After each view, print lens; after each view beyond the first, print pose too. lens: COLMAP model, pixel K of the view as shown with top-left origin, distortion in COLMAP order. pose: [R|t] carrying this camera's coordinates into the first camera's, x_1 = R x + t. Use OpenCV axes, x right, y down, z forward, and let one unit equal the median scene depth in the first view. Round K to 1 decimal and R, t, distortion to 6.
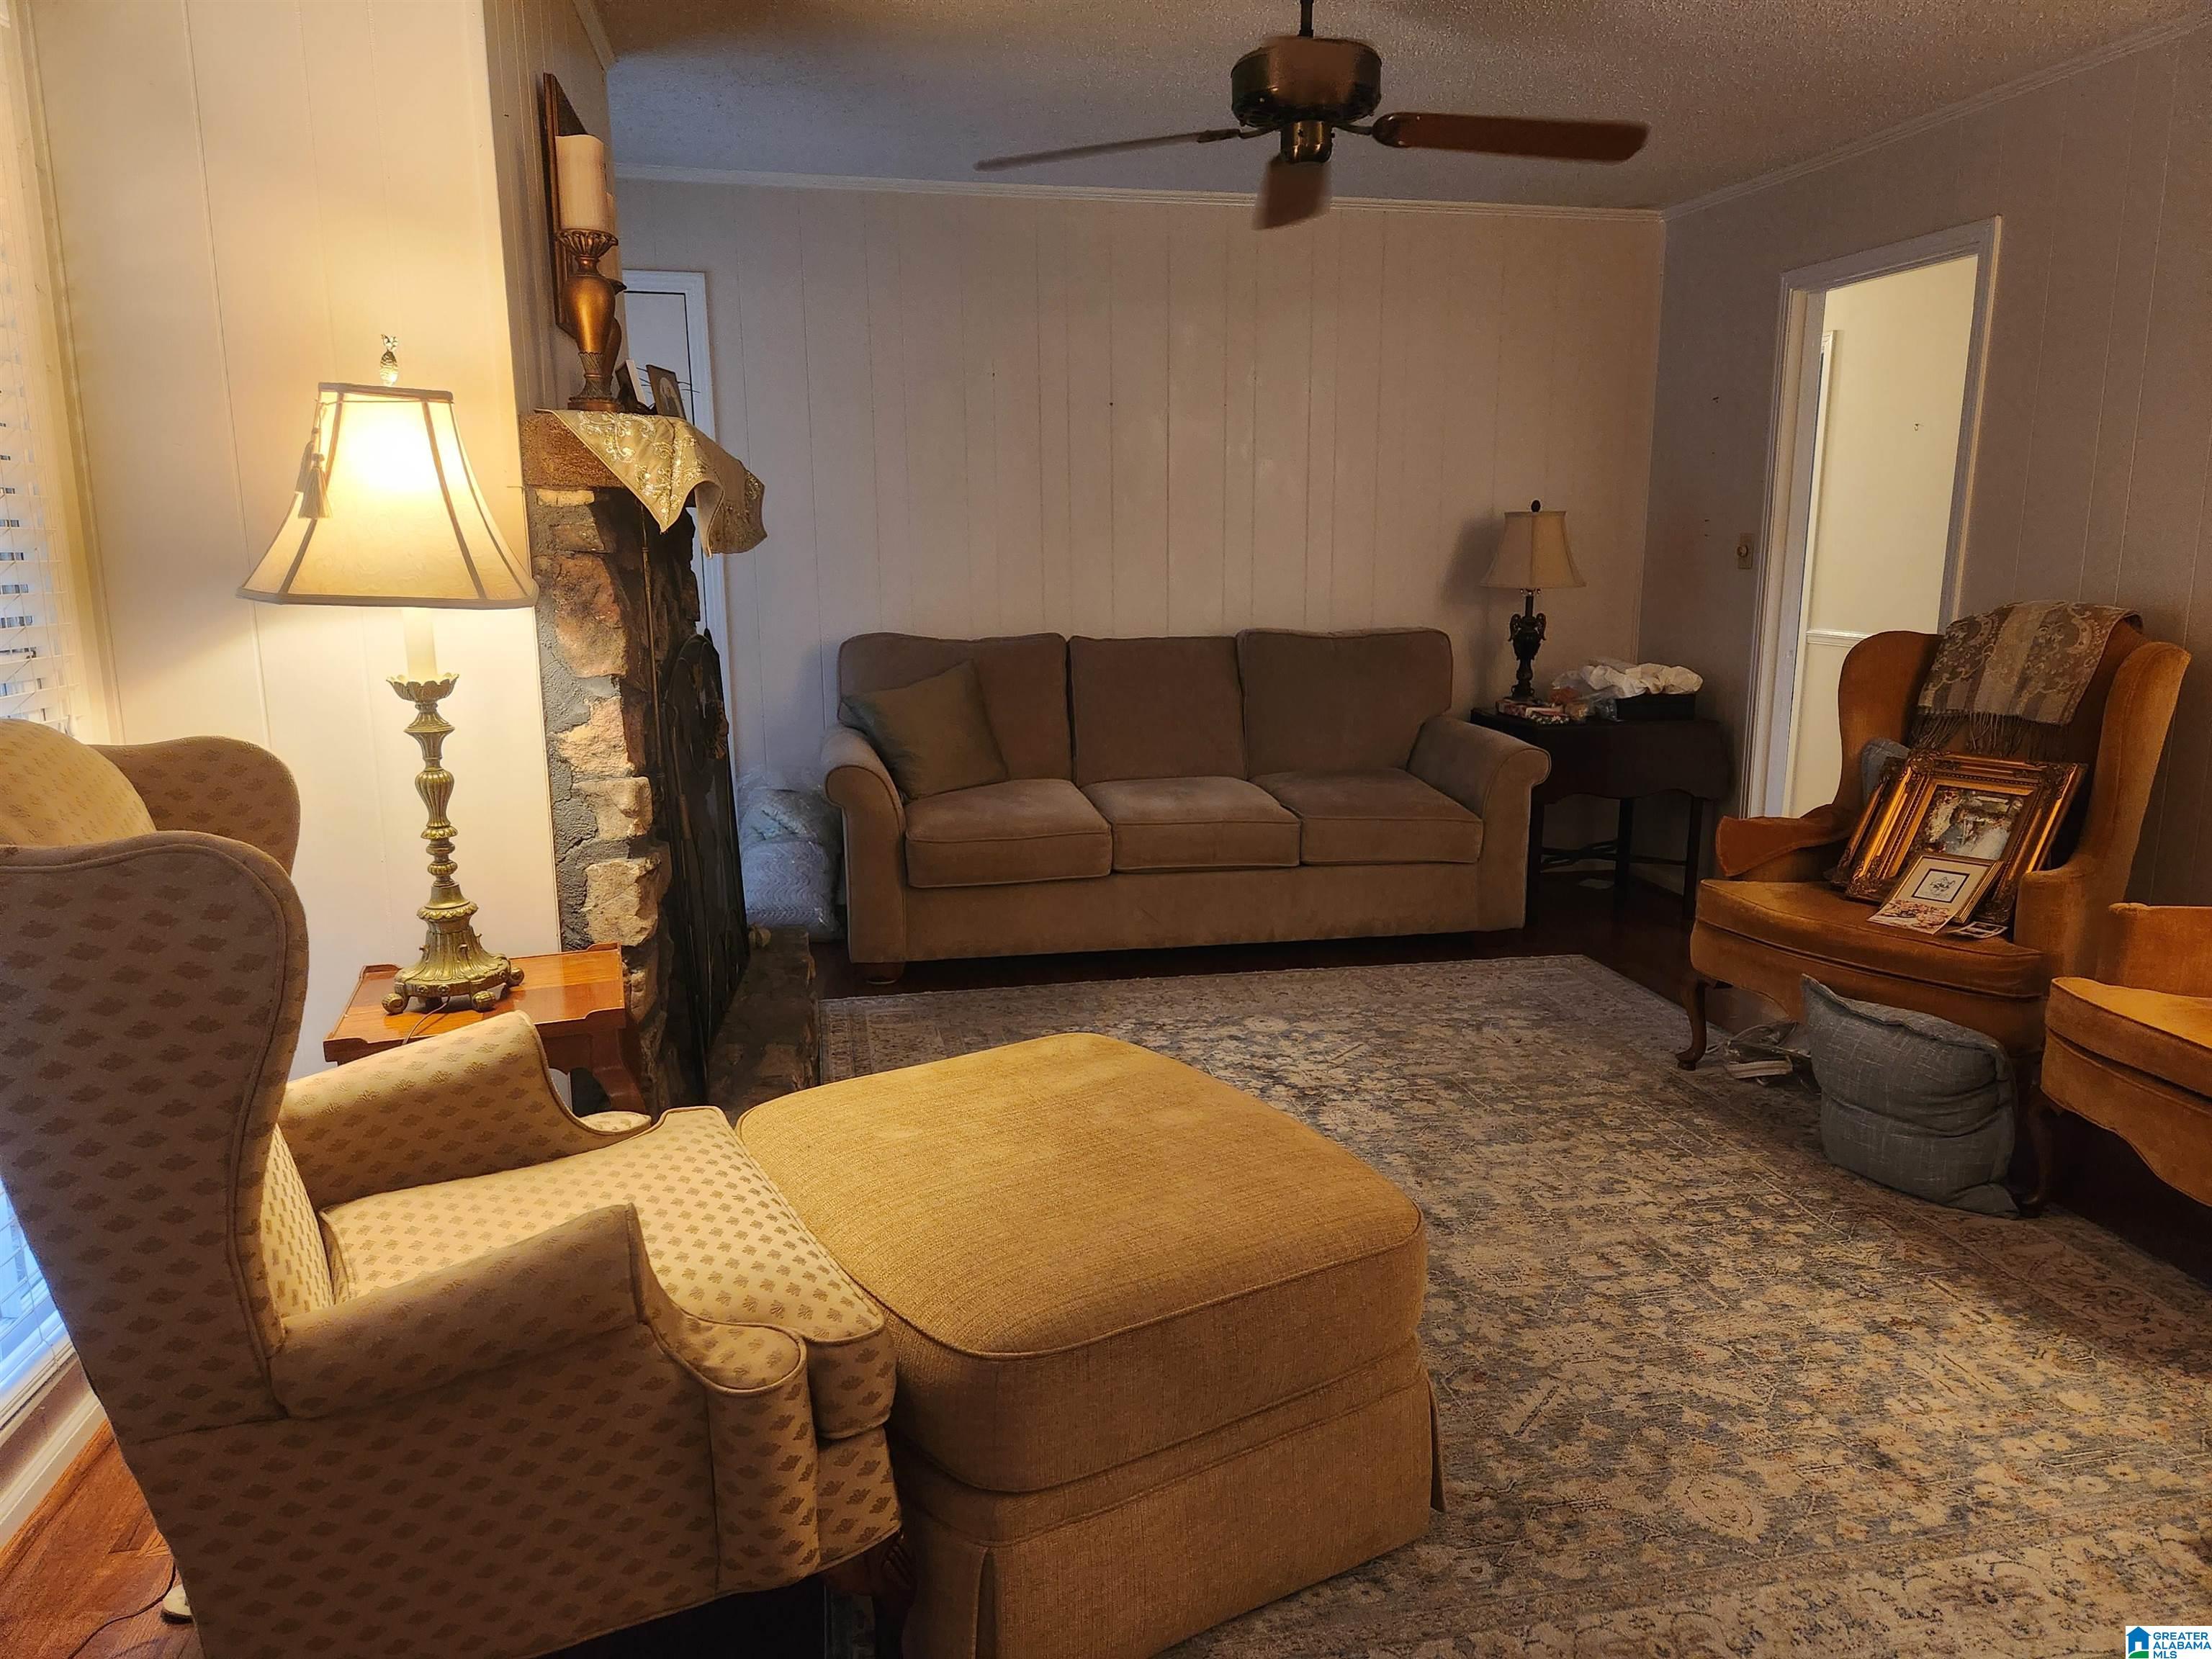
lens RADIAL K [[1471.4, 0, 1116.4], [0, 1471.4, 813.4], [0, 0, 1]] dist [0.089141, -0.086785]
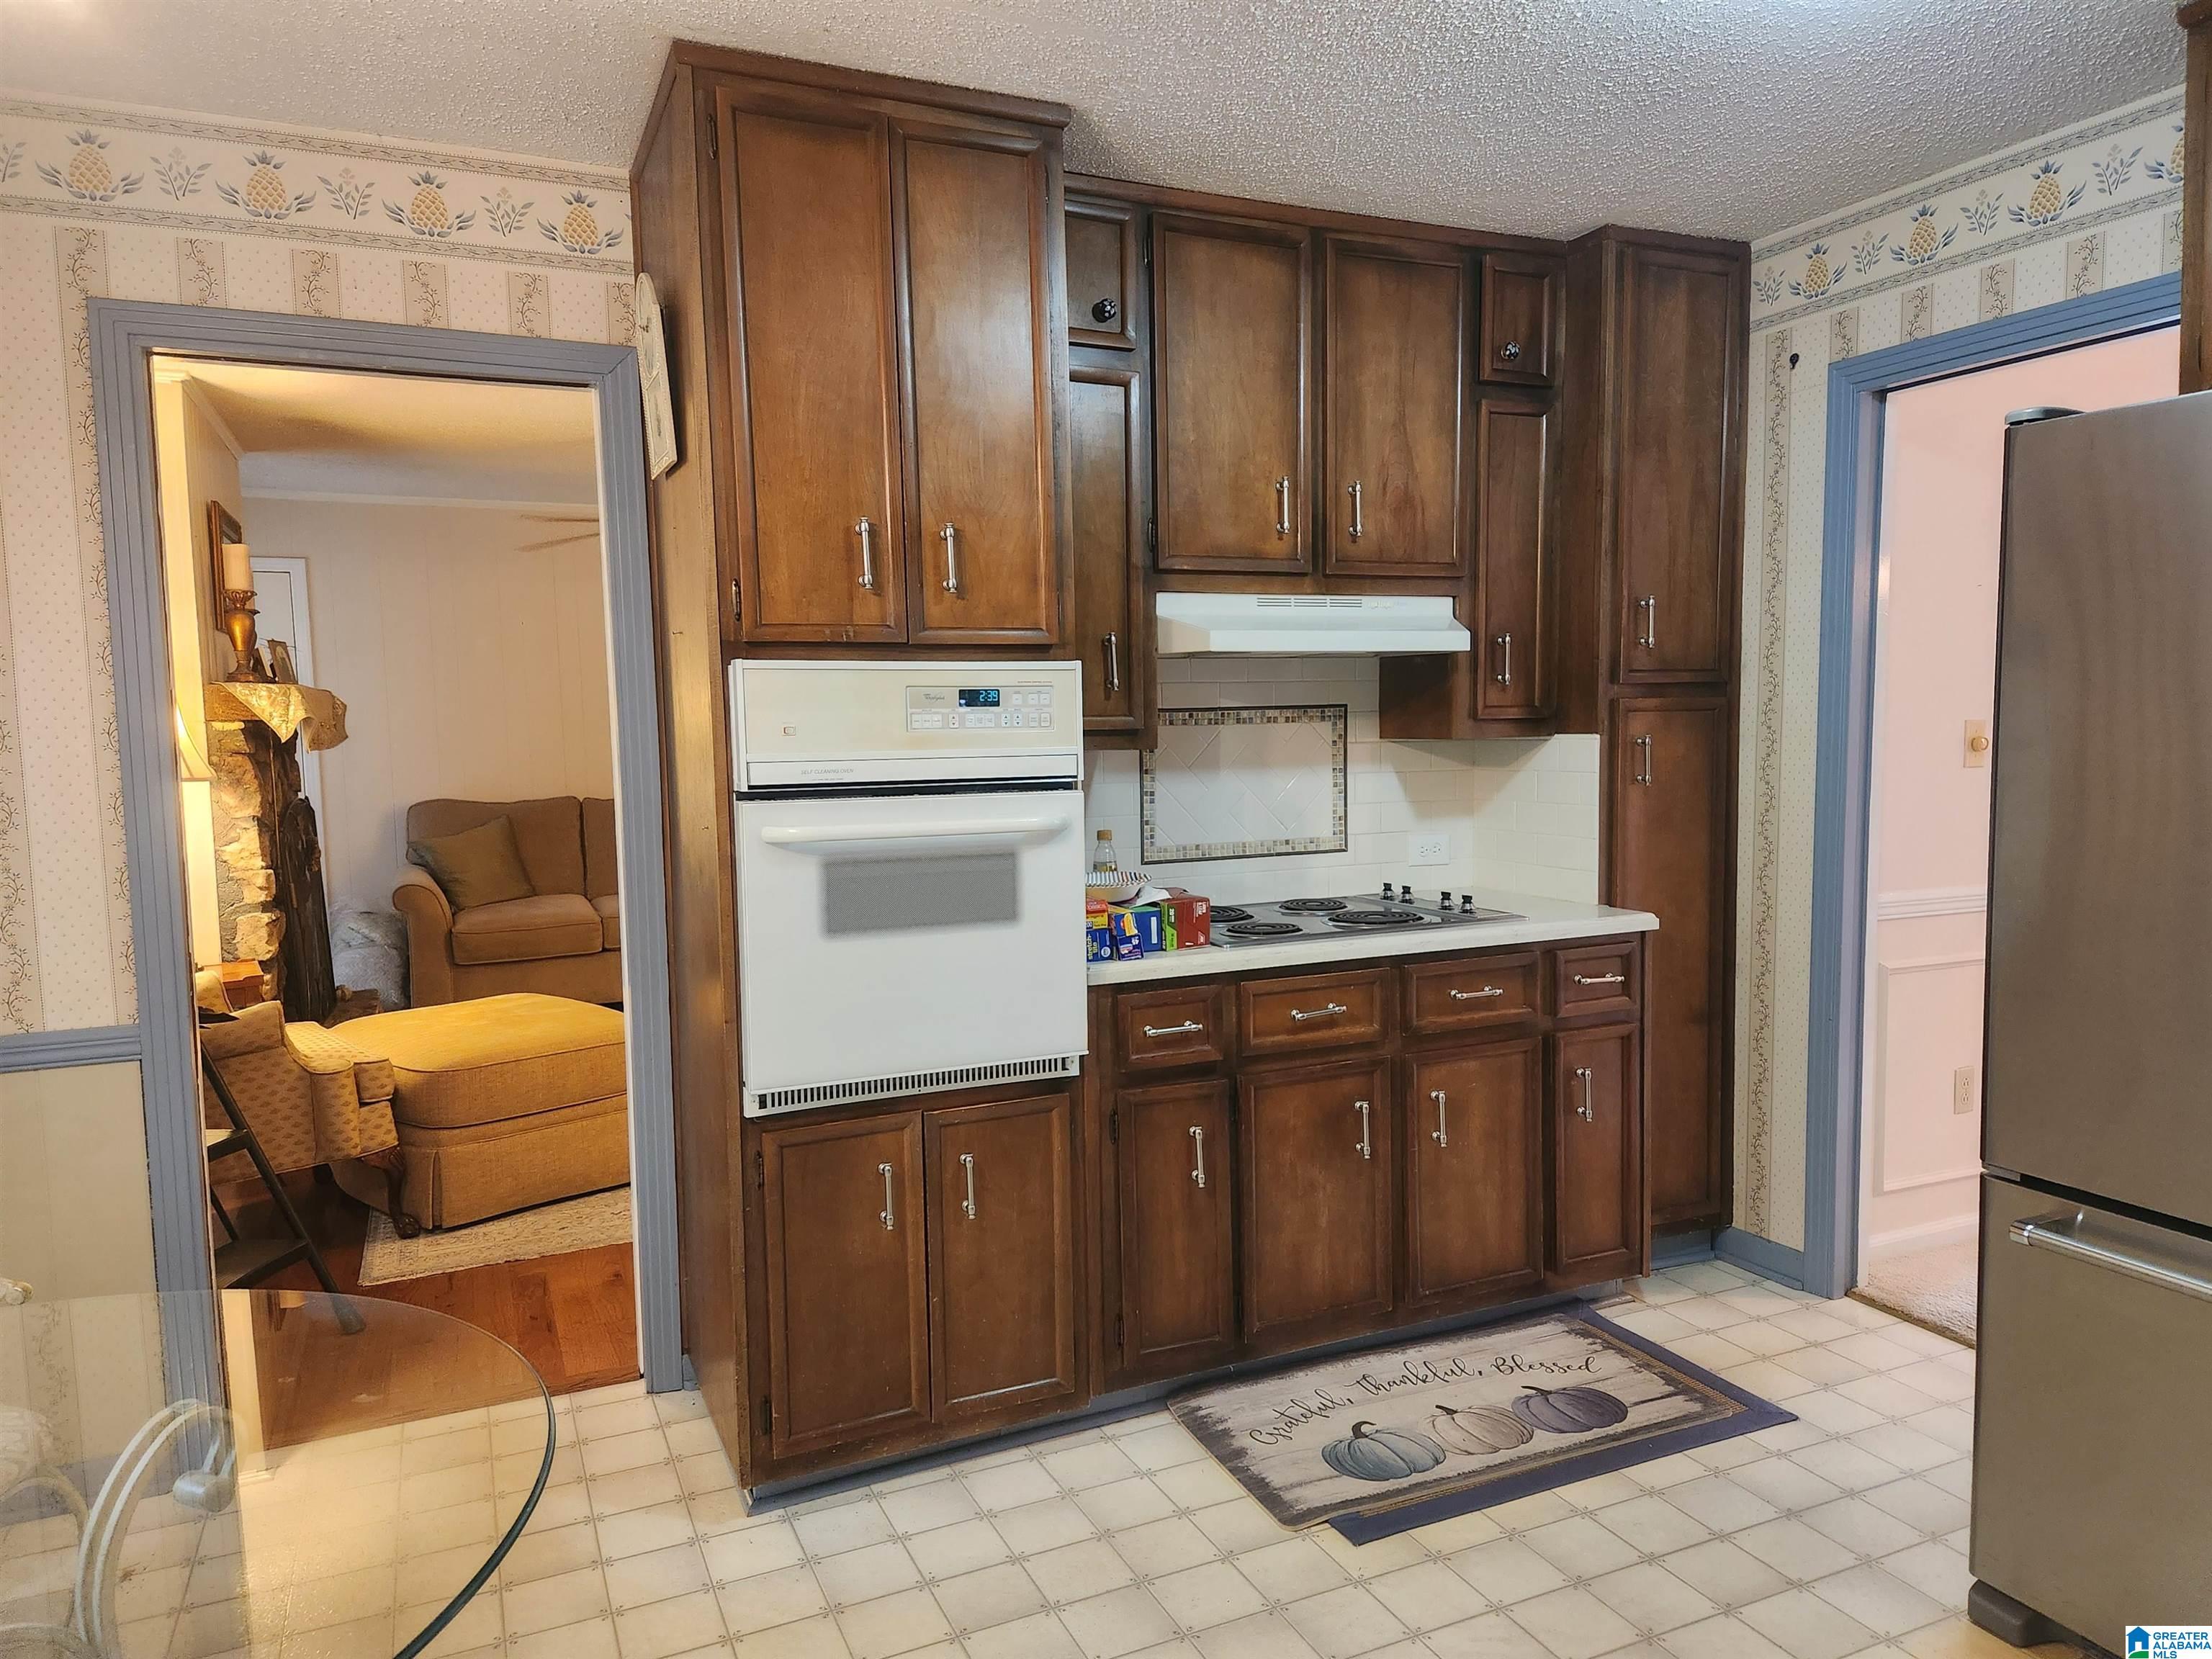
lens RADIAL K [[1492.9, 0, 1131.3], [0, 1492.9, 839.6], [0, 0, 1]] dist [0.094296, -0.103278]
pose [[0.972896, -0.029662, 0.229335, 0.240558], [0.052375, 0.994231, -0.093598, 0.139175], [-0.225236, 0.103073, 0.968837, -0.892048]]
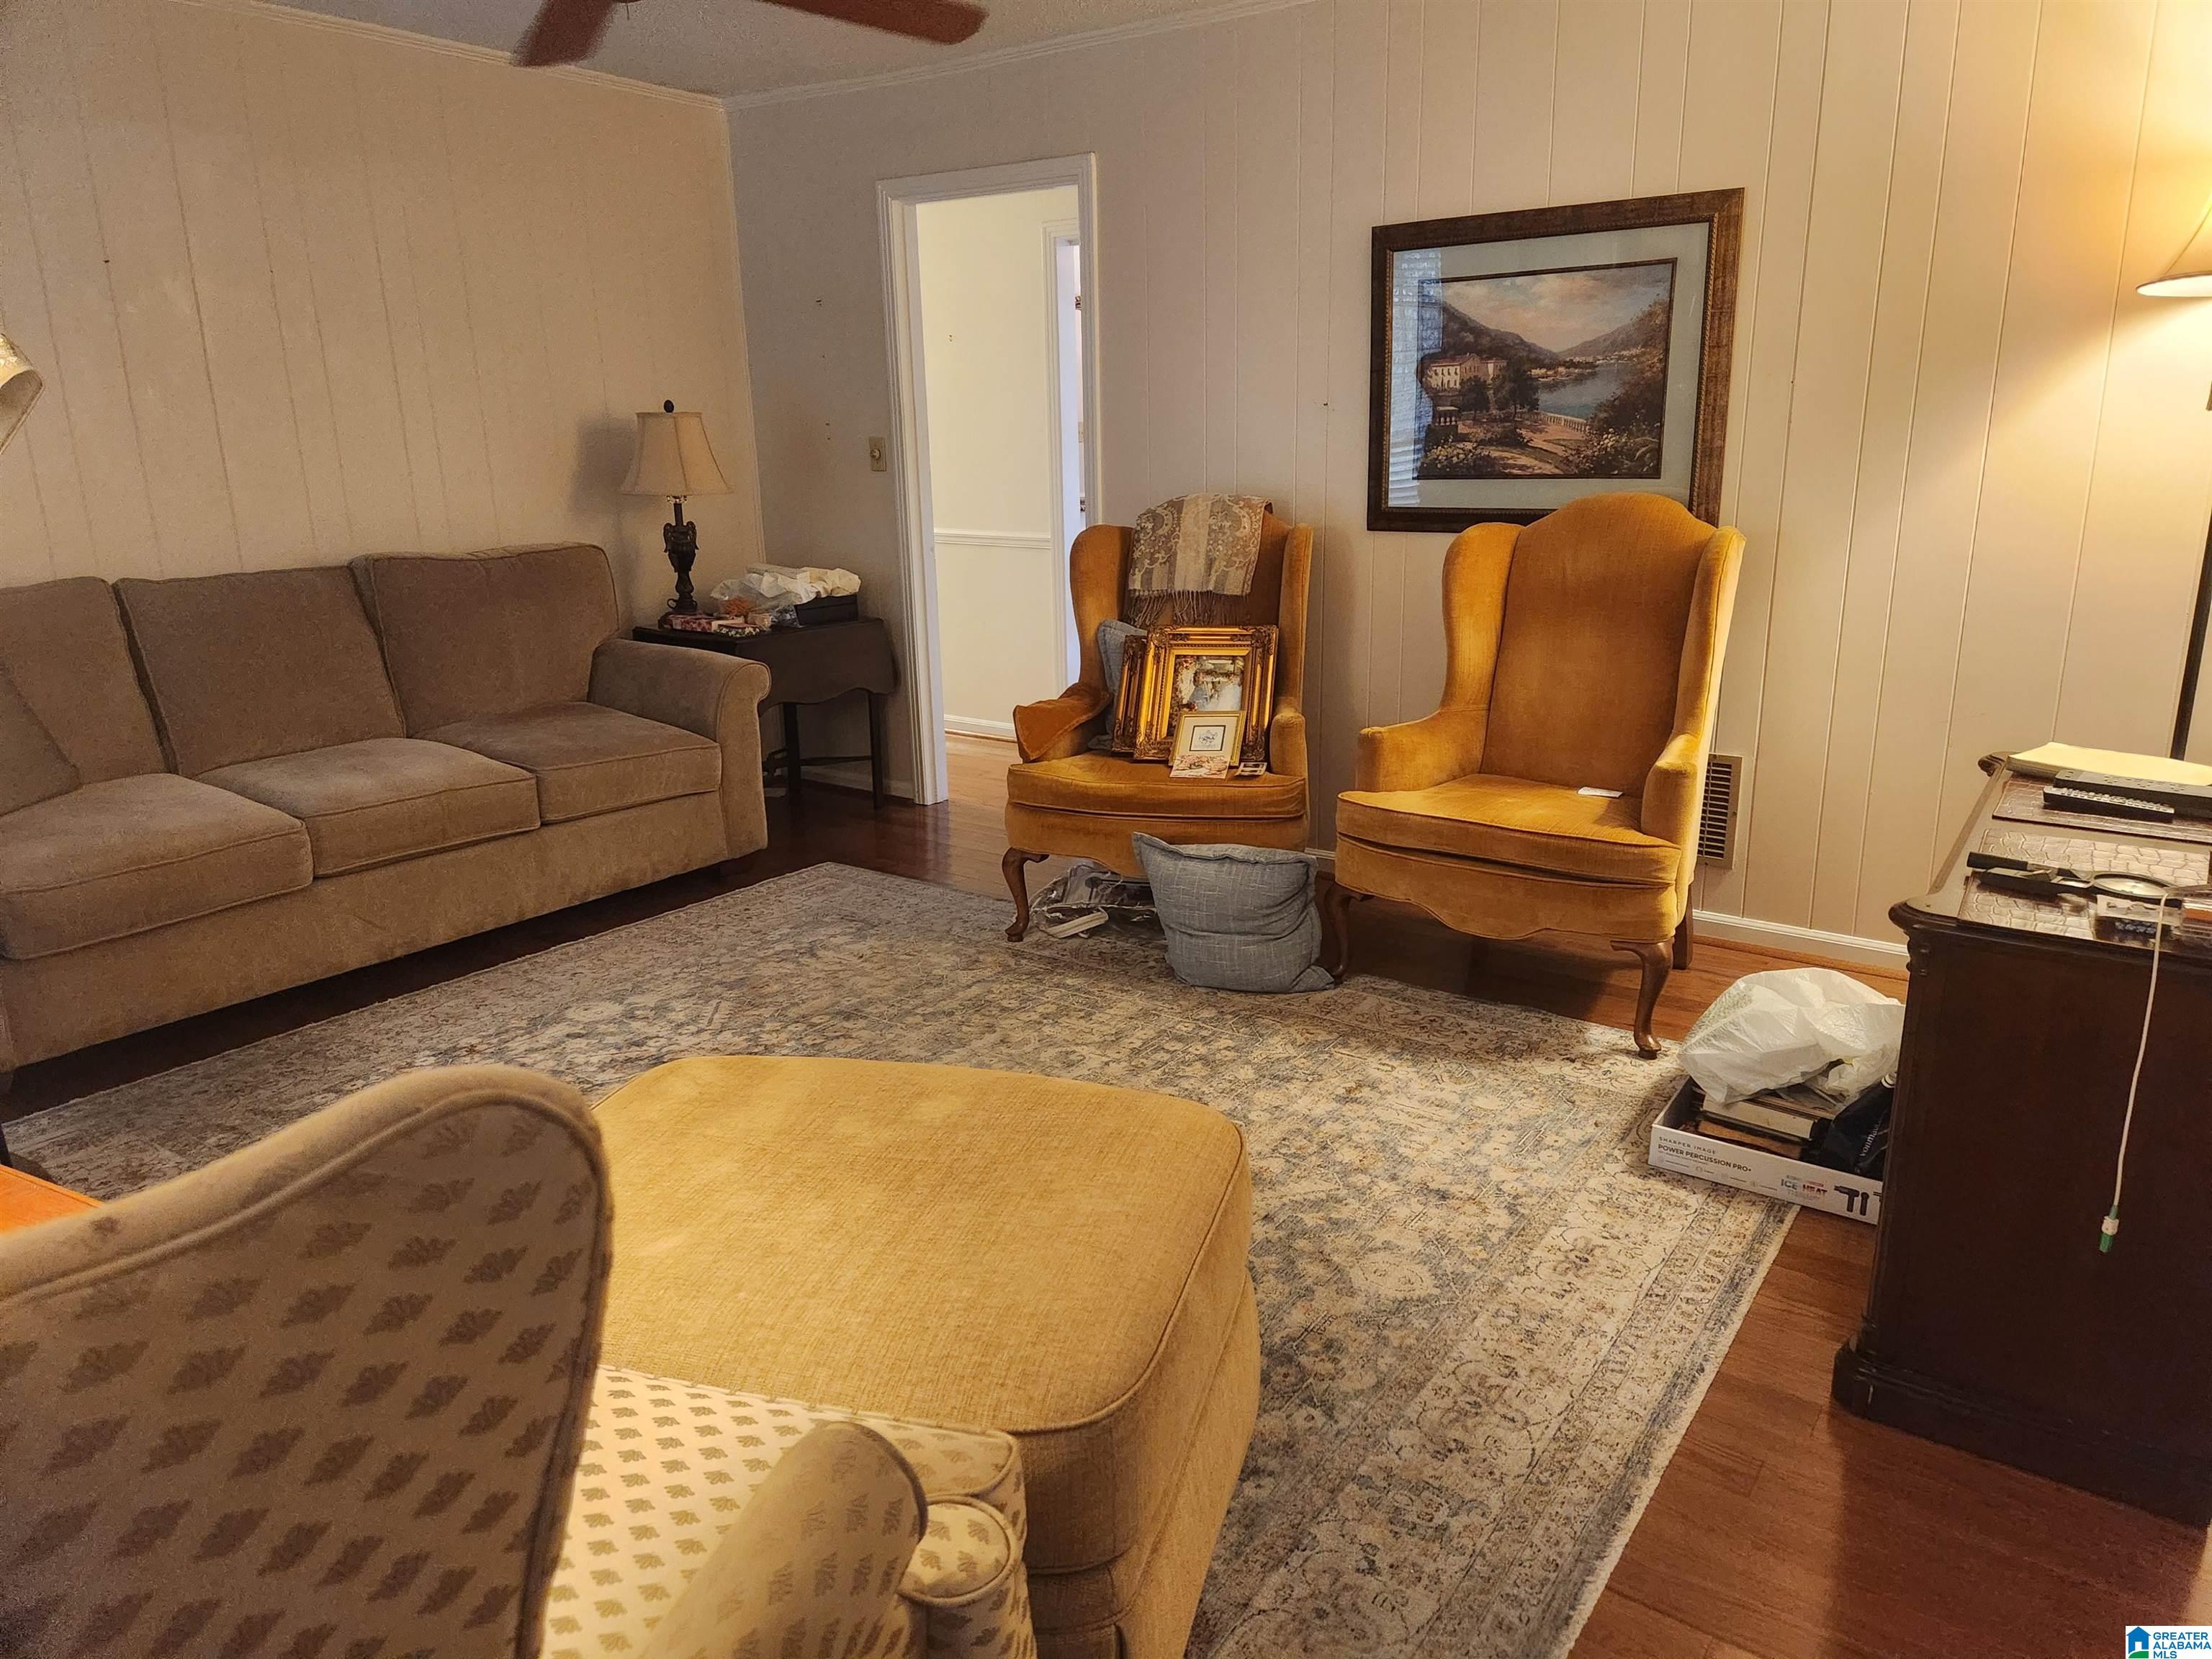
lens RADIAL K [[1474.1, 0, 1115.0], [0, 1474.1, 817.0], [0, 0, 1]] dist [0.088363, -0.089435]
pose [[0.726153, -0.181147, 0.663241, -0.295955], [0.136511, 0.983448, 0.119144, -0.040068], [-0.673845, 0.004023, 0.738862, 0.179616]]
